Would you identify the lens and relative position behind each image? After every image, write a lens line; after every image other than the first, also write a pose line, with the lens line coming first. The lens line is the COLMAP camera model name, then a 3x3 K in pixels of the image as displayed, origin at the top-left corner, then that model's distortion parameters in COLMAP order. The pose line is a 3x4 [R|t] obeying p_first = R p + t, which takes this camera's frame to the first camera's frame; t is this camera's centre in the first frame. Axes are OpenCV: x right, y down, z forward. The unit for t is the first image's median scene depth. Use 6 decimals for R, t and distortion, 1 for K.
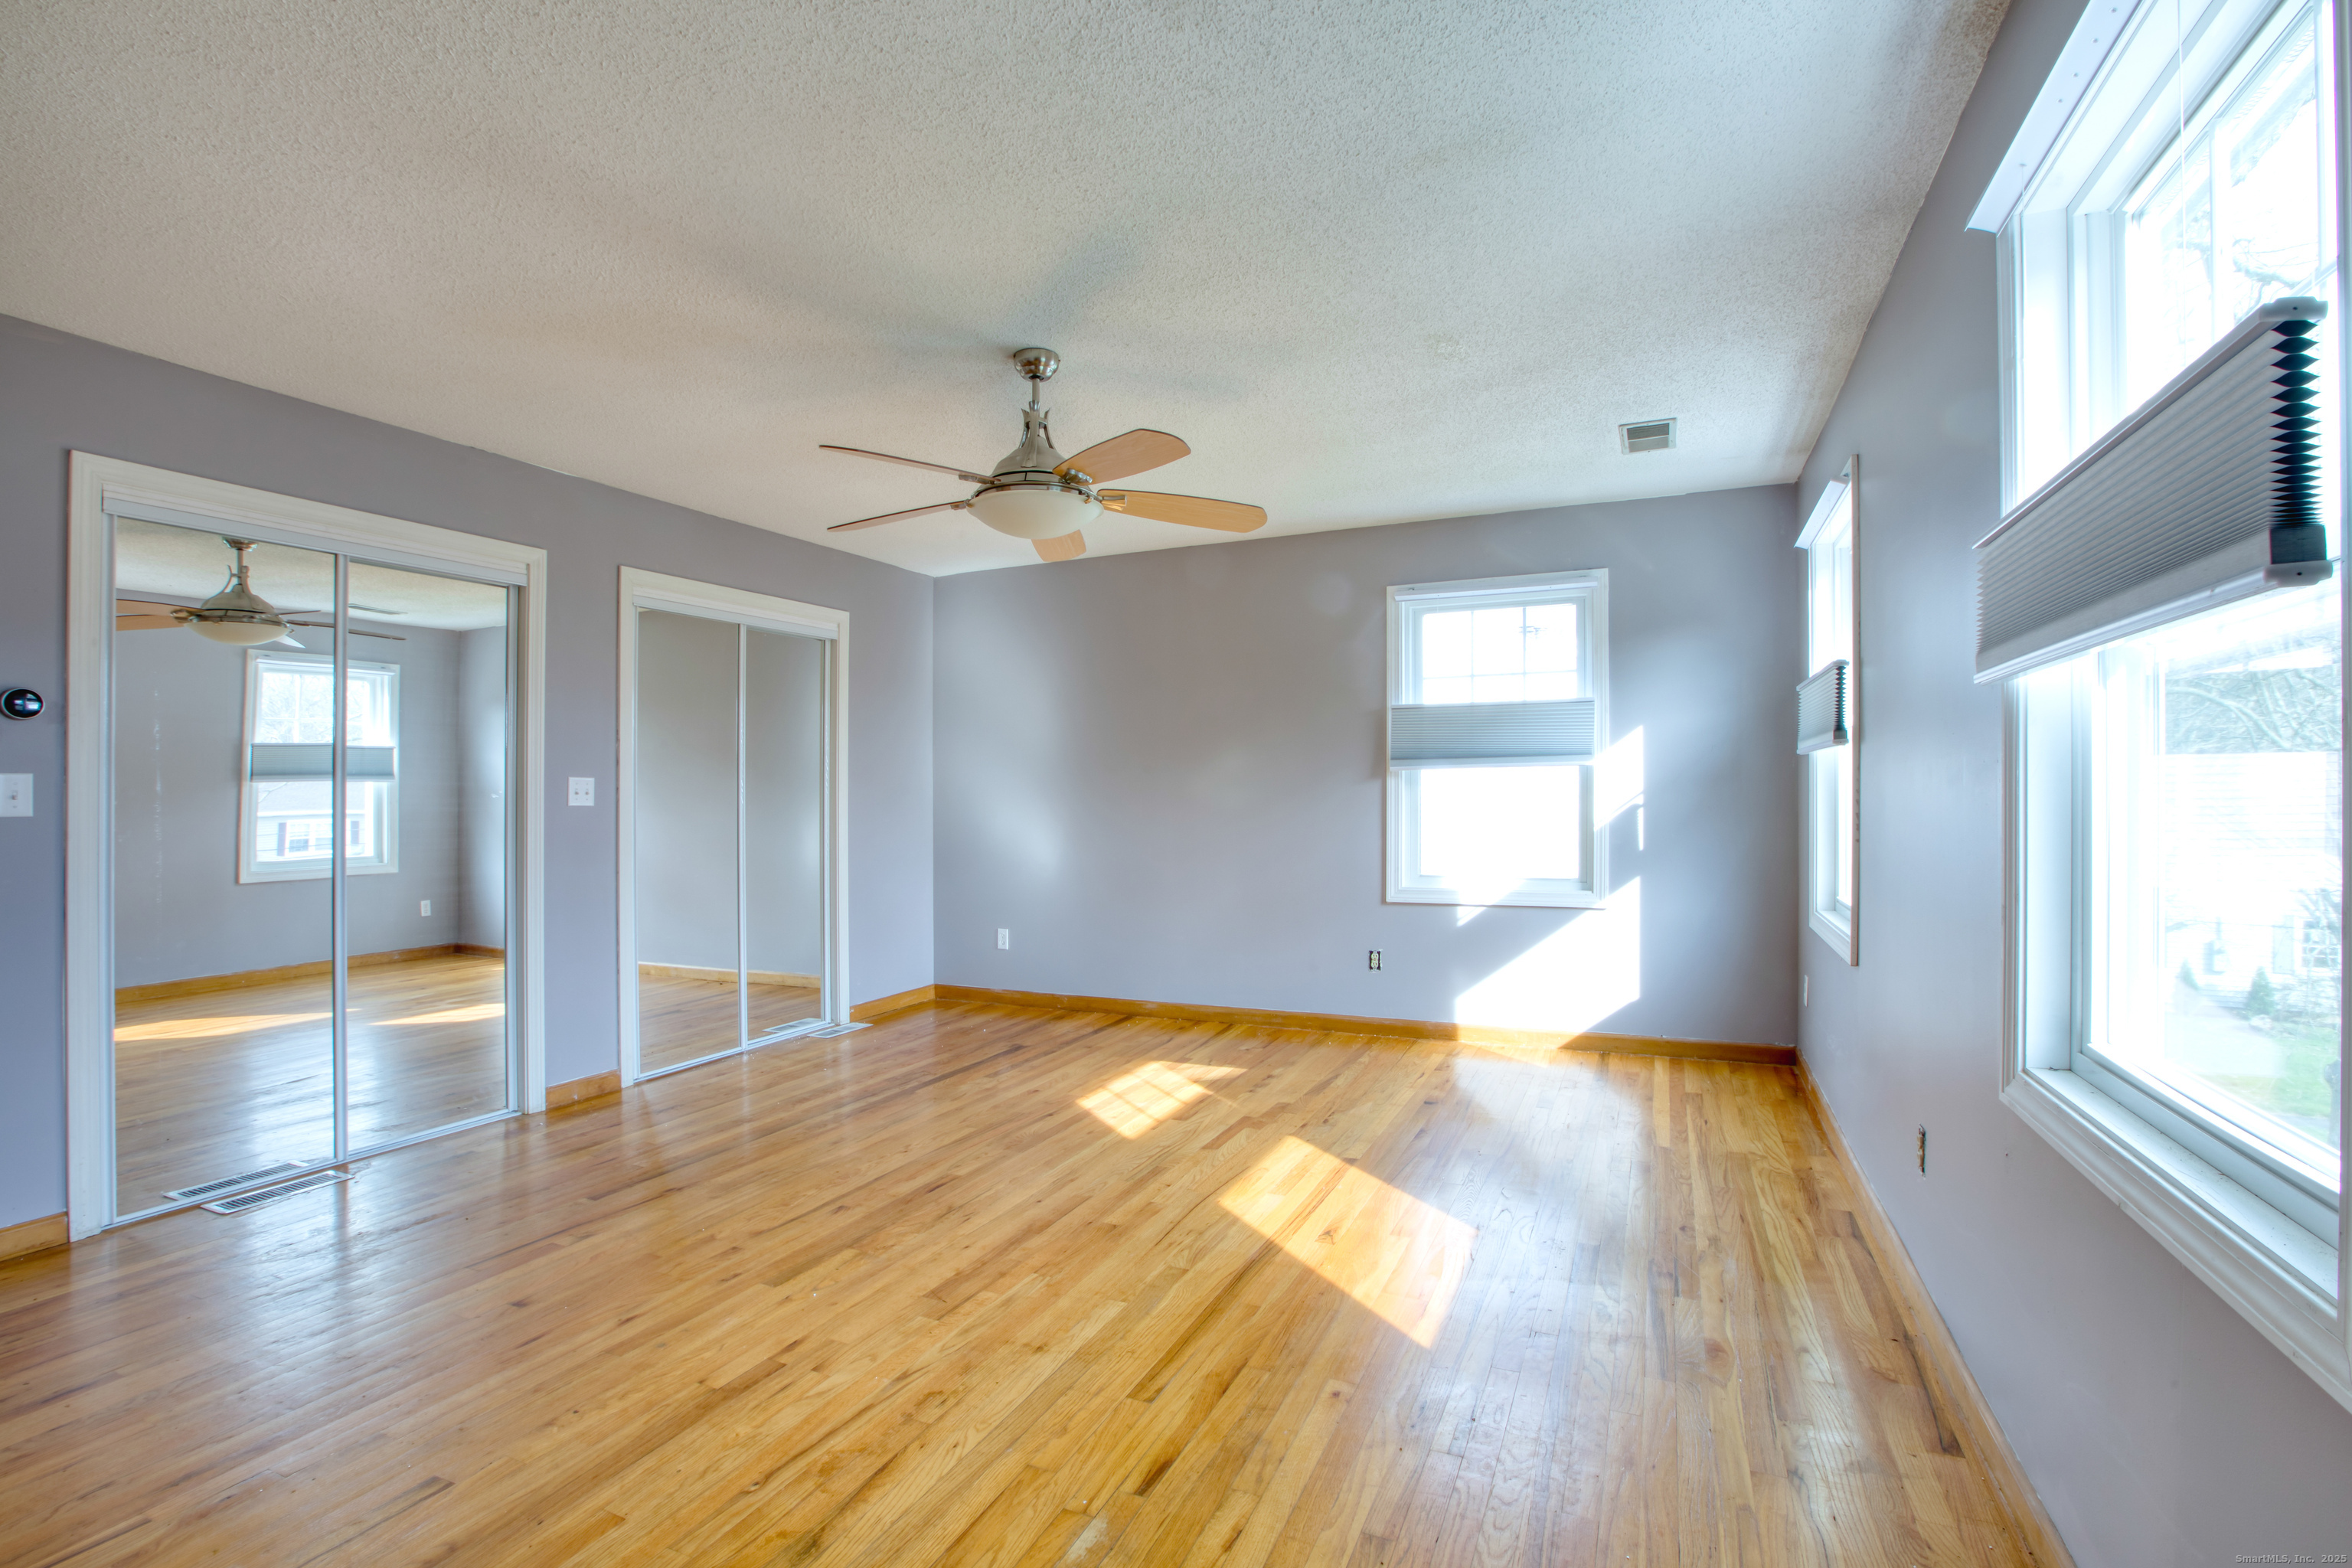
lens RADIAL K [[1069.3, 0, 1176.3], [0, 1069.3, 796.1], [0, 0, 1]] dist [-0.058464, 0.020554]
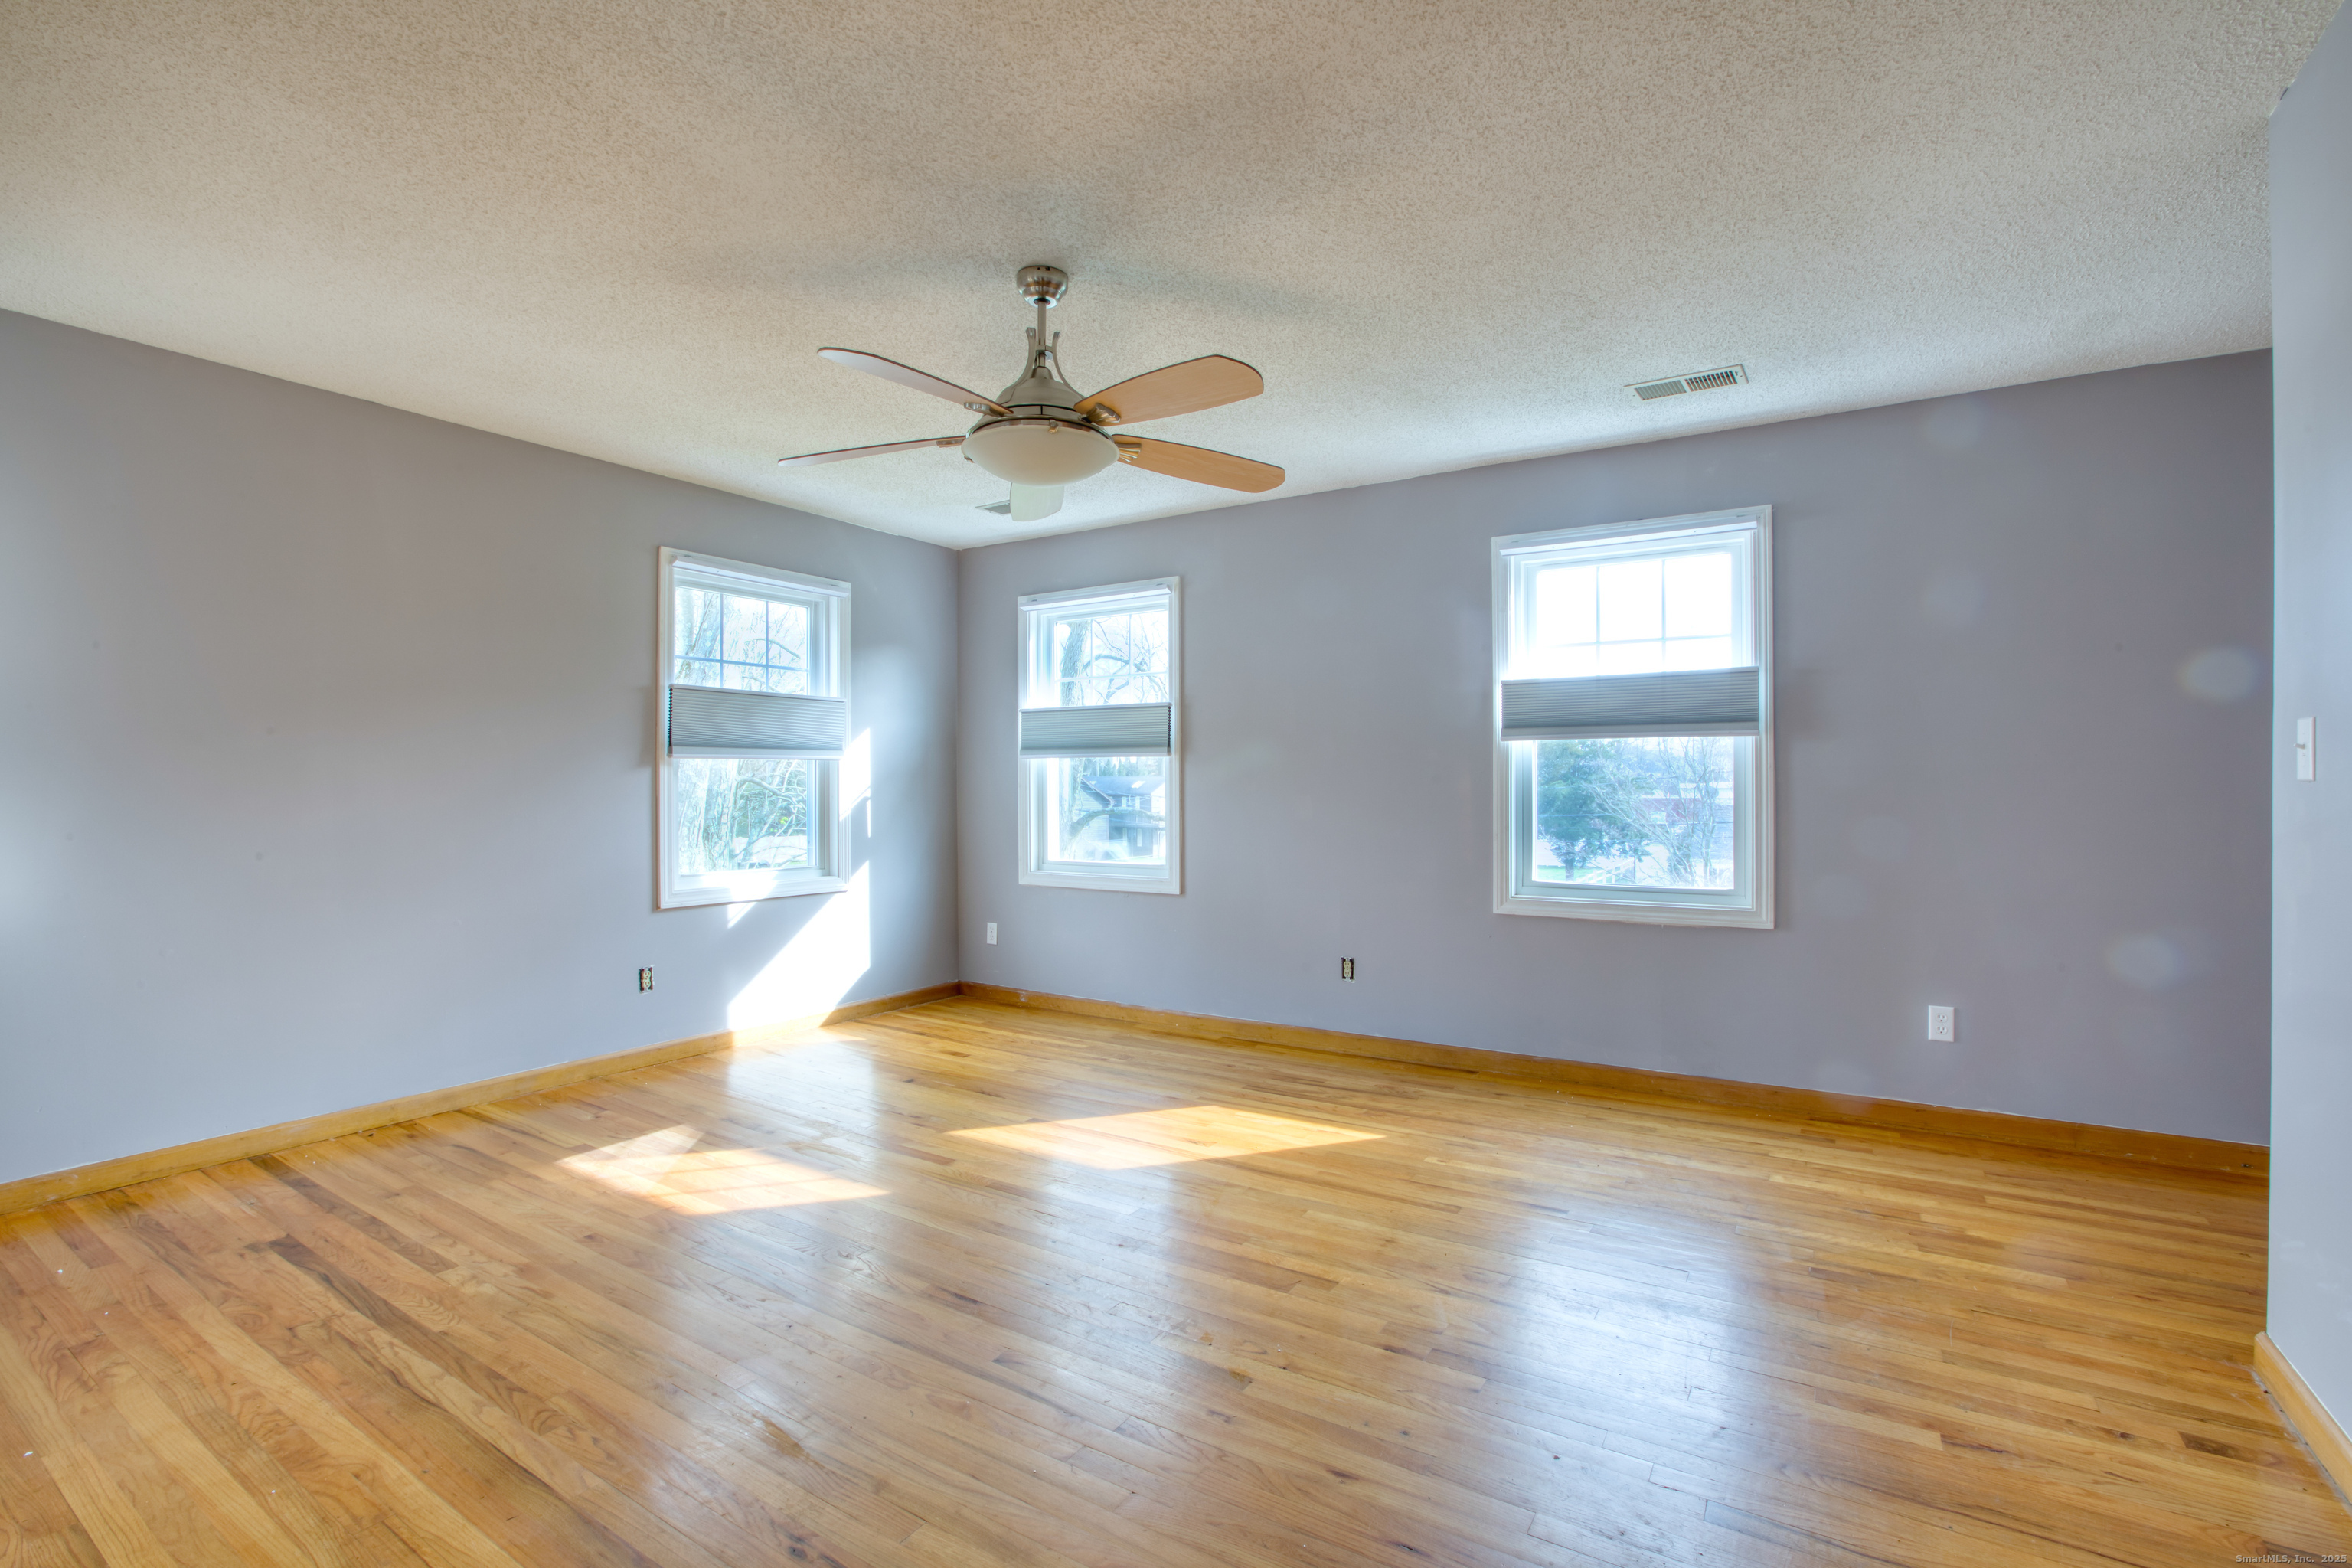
lens RADIAL K [[1069.3, 0, 1176.3], [0, 1069.3, 796.1], [0, 0, 1]] dist [-0.058464, 0.020554]
pose [[0.137245, 0.002463, 0.990534, -0.792555], [-0.003445, 0.999992, -0.002009, 0.010871], [-0.990531, -0.003137, 0.137252, 0.625887]]
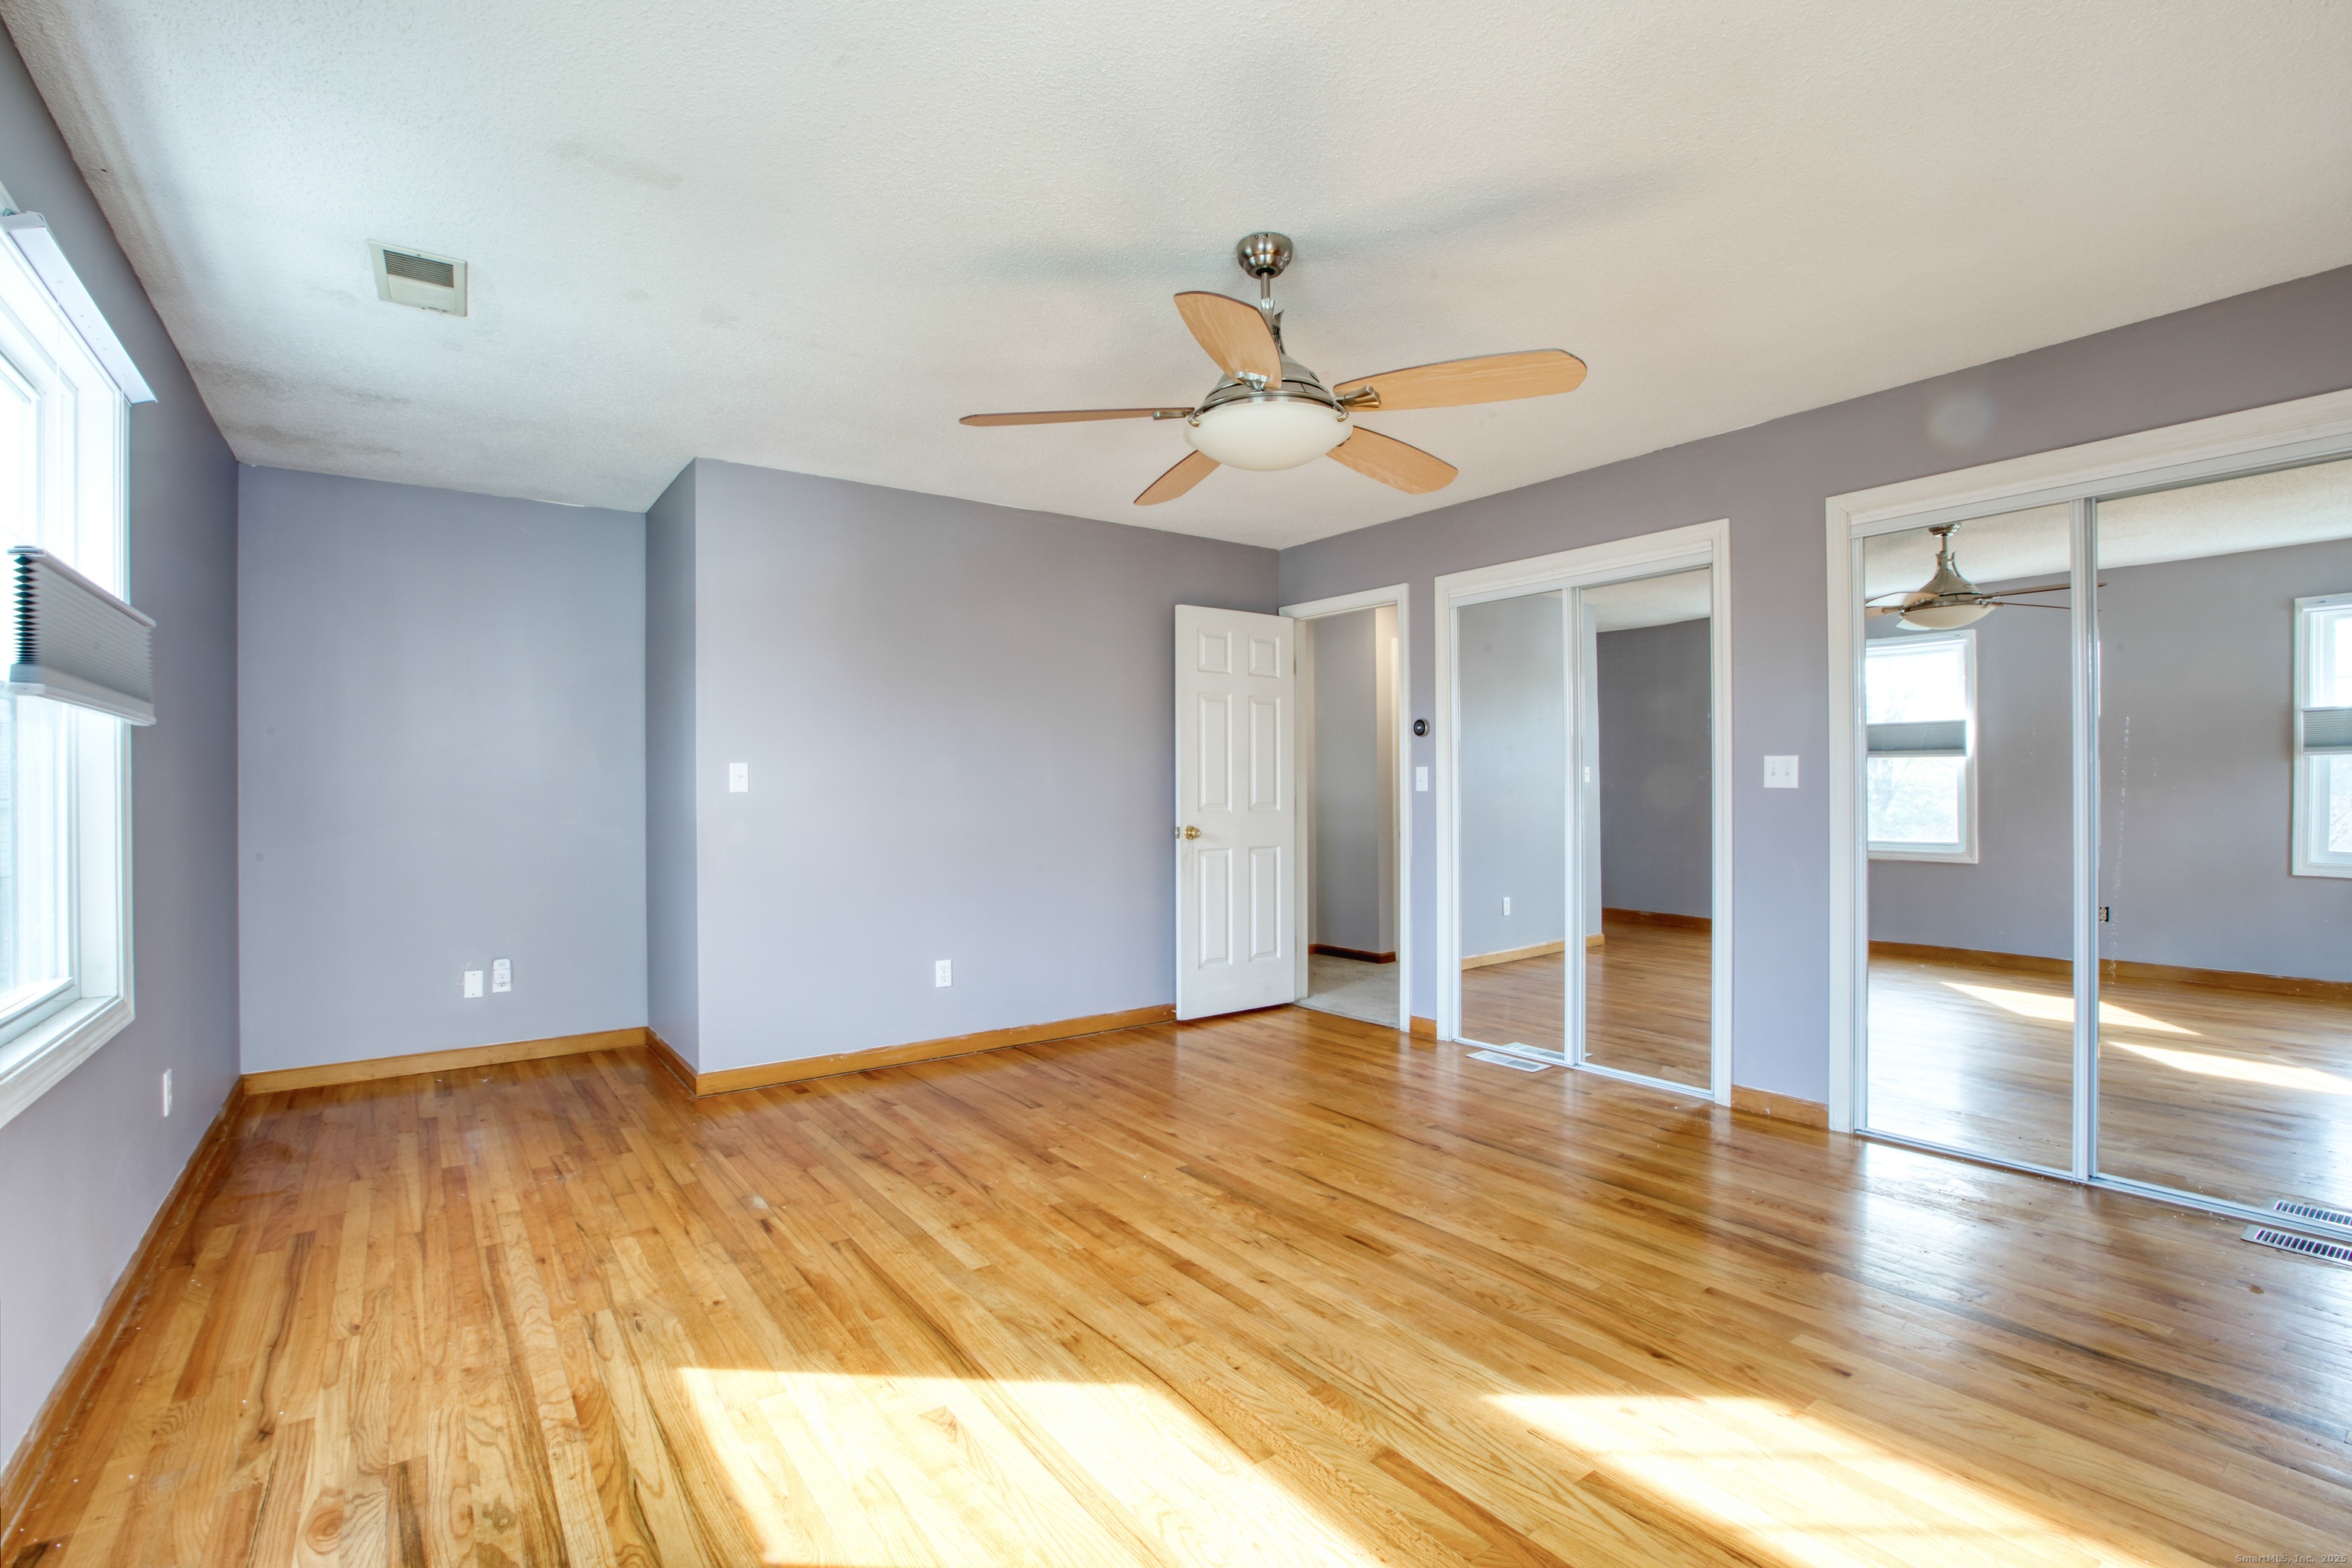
lens RADIAL K [[1047.4, 0, 1176.0], [0, 1047.4, 784.0], [0, 0, 1]] dist [-0.054557, 0.018766]
pose [[-0.480883, 0.011165, -0.876714, 0.481774], [0.015066, 0.999877, 0.004470, -0.005598], [0.876656, -0.011059, -0.480991, 1.068382]]
